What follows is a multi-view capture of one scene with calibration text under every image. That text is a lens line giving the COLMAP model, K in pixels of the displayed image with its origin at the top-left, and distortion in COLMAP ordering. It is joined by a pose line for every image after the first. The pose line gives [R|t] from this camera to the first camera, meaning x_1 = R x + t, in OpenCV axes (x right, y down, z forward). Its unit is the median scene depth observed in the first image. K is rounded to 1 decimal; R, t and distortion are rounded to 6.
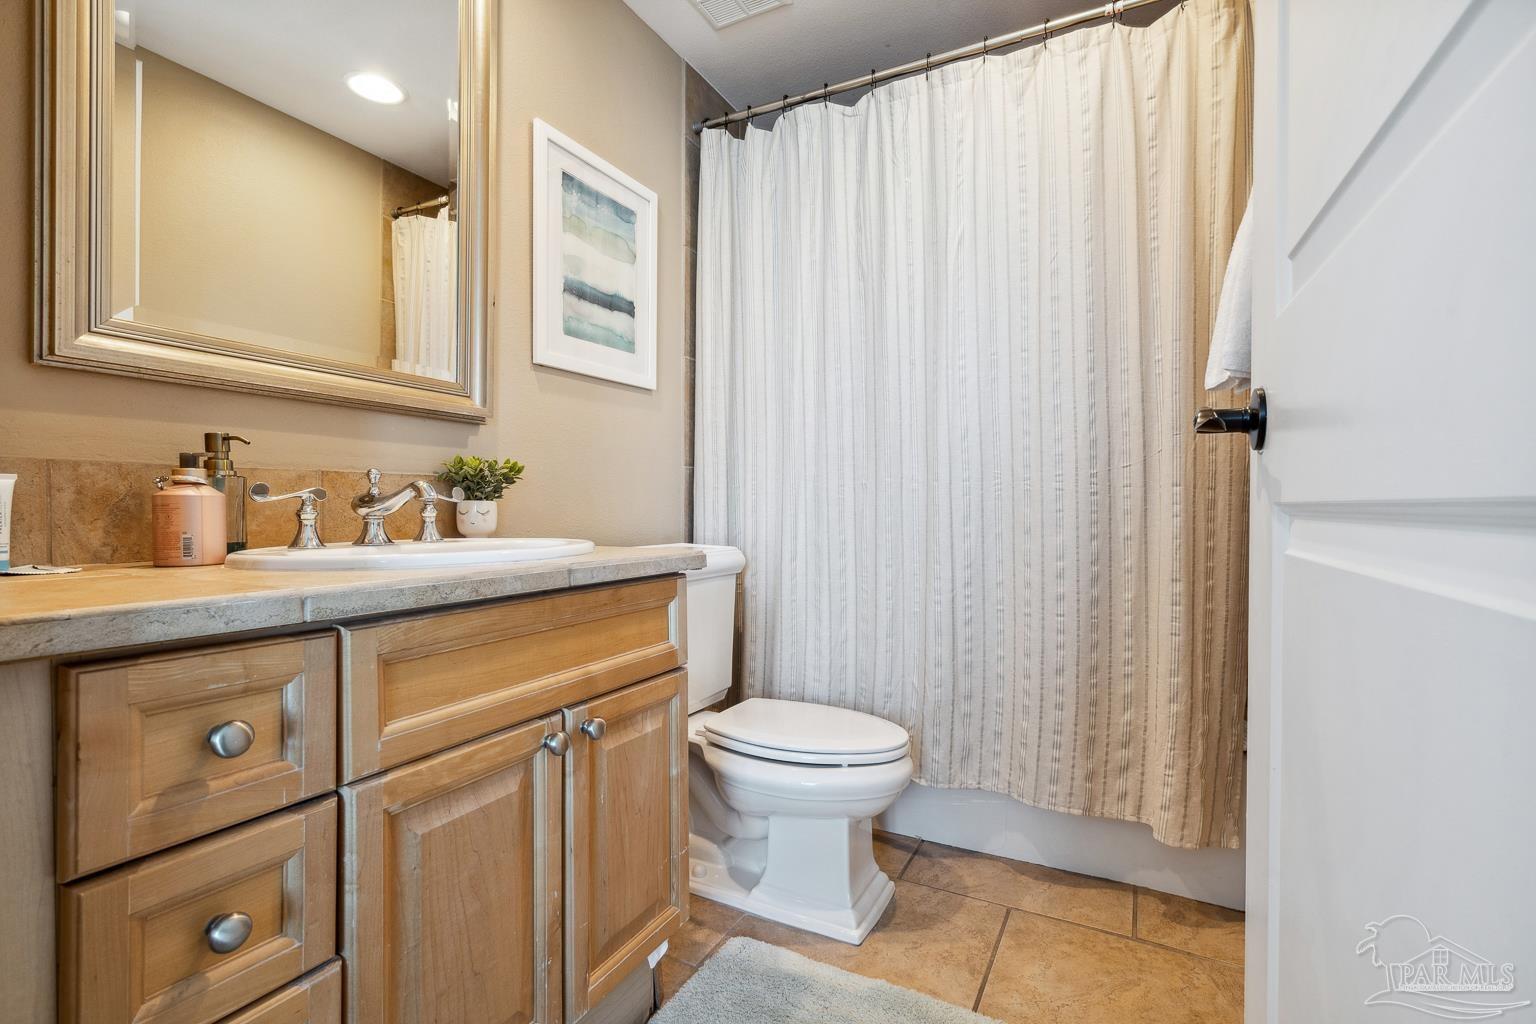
lens RADIAL K [[701.4, 0, 762.7], [0, 701.4, 511.5], [0, 0, 1]] dist [-0.005556, 0.000063]
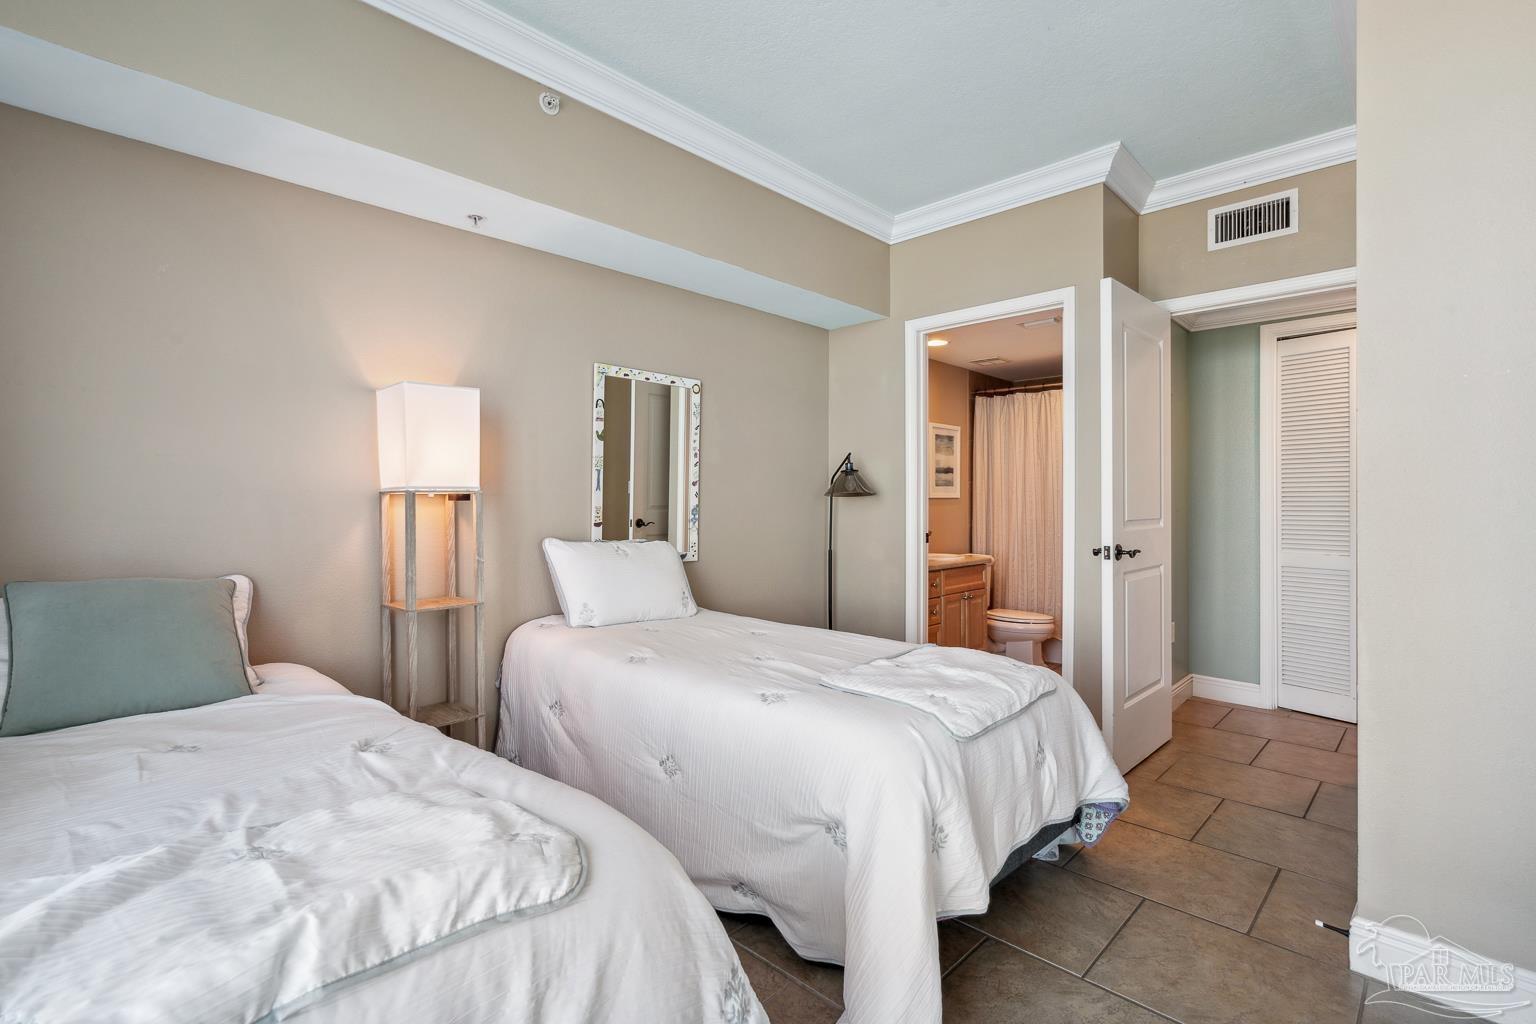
lens RADIAL K [[701.4, 0, 762.7], [0, 701.4, 511.5], [0, 0, 1]] dist [-0.005556, 0.000063]
pose [[0.961461, -0.002864, -0.274925, -0.147835], [0.004360, 0.999979, 0.004831, -0.143161], [0.274906, -0.005843, 0.961453, -1.953495]]
